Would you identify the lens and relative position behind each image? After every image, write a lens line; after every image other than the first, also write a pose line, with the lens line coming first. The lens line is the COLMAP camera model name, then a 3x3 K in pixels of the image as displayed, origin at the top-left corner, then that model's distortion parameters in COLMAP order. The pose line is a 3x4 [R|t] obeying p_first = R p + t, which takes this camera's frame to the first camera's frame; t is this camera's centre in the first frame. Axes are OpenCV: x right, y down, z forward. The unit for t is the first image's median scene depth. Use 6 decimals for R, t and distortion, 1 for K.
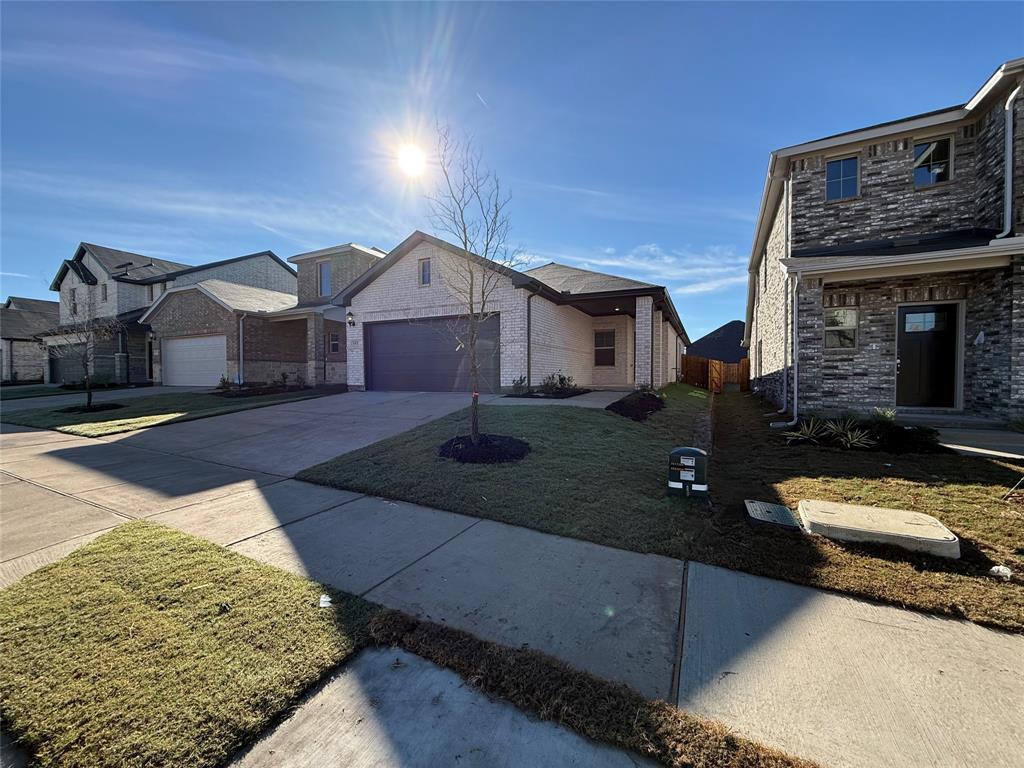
lens RADIAL K [[406.7, 0, 508.5], [0, 406.7, 385.6], [0, 0, 1]] dist [0.000196, 0.000174]
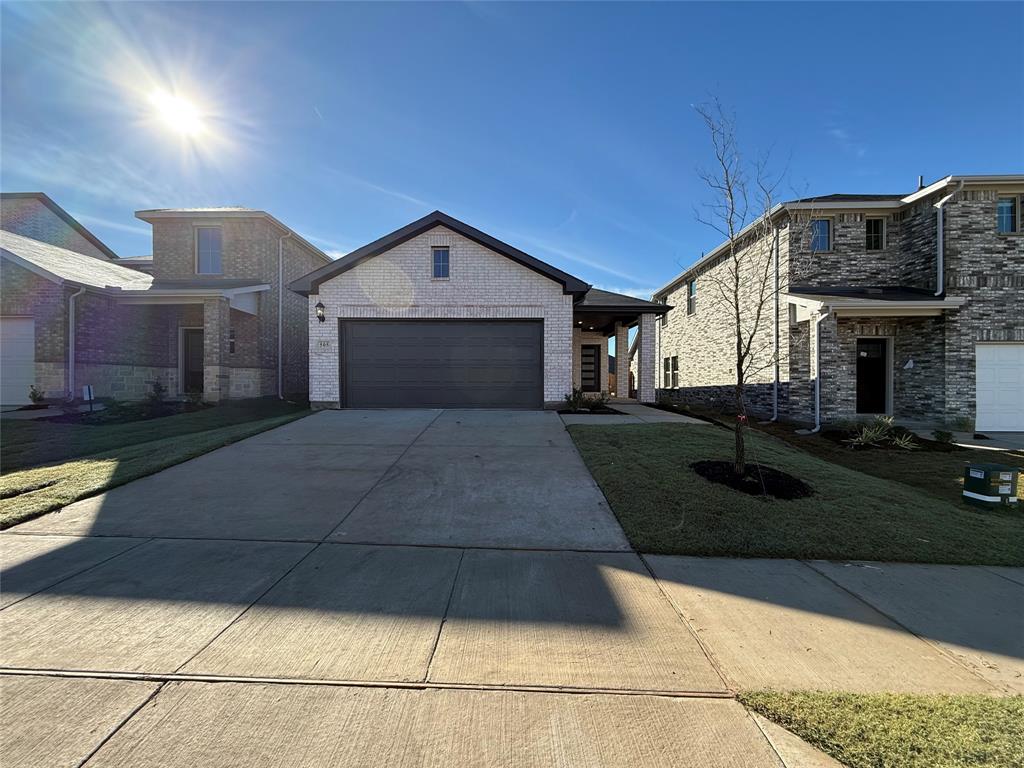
lens RADIAL K [[406.7, 0, 508.5], [0, 406.7, 385.6], [0, 0, 1]] dist [0.000196, 0.000174]
pose [[0.901621, 0.002164, 0.432521, -0.620651], [0.005825, 0.999836, -0.017146, -0.023677], [-0.432487, 0.017978, 0.901461, 0.292694]]
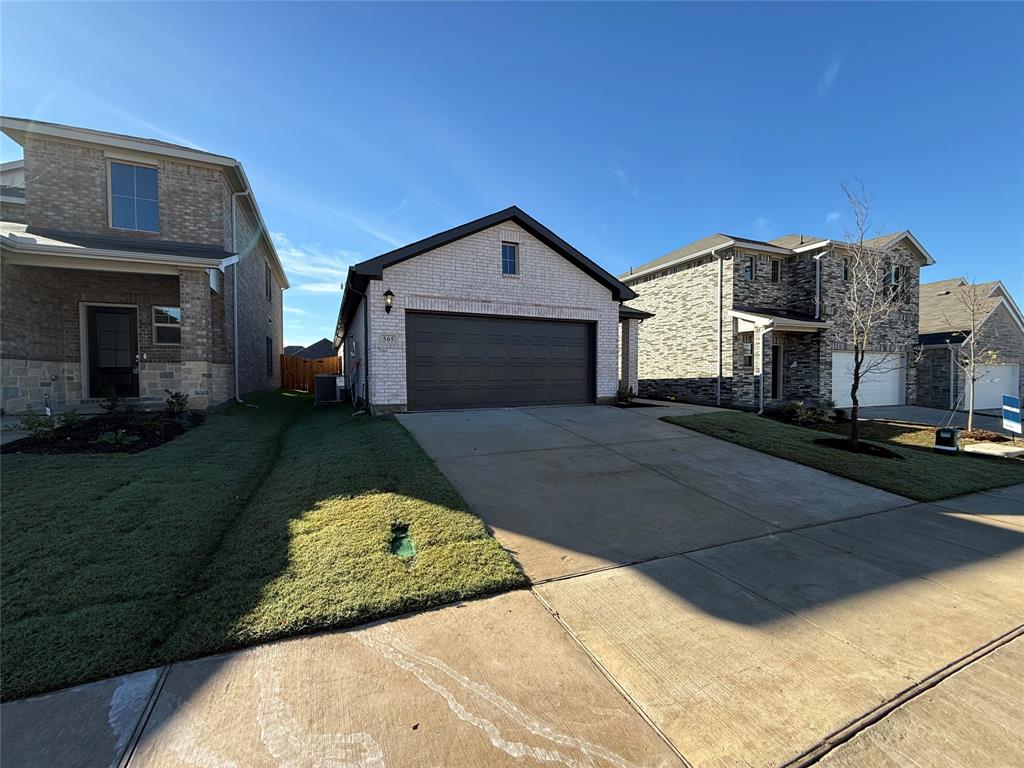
lens RADIAL K [[406.7, 0, 508.5], [0, 406.7, 385.6], [0, 0, 1]] dist [0.000196, 0.000174]
pose [[0.643511, -0.020939, 0.765151, -1.179520], [0.019883, 0.999746, 0.010636, -0.052943], [-0.765179, 0.008369, 0.643763, 0.692152]]
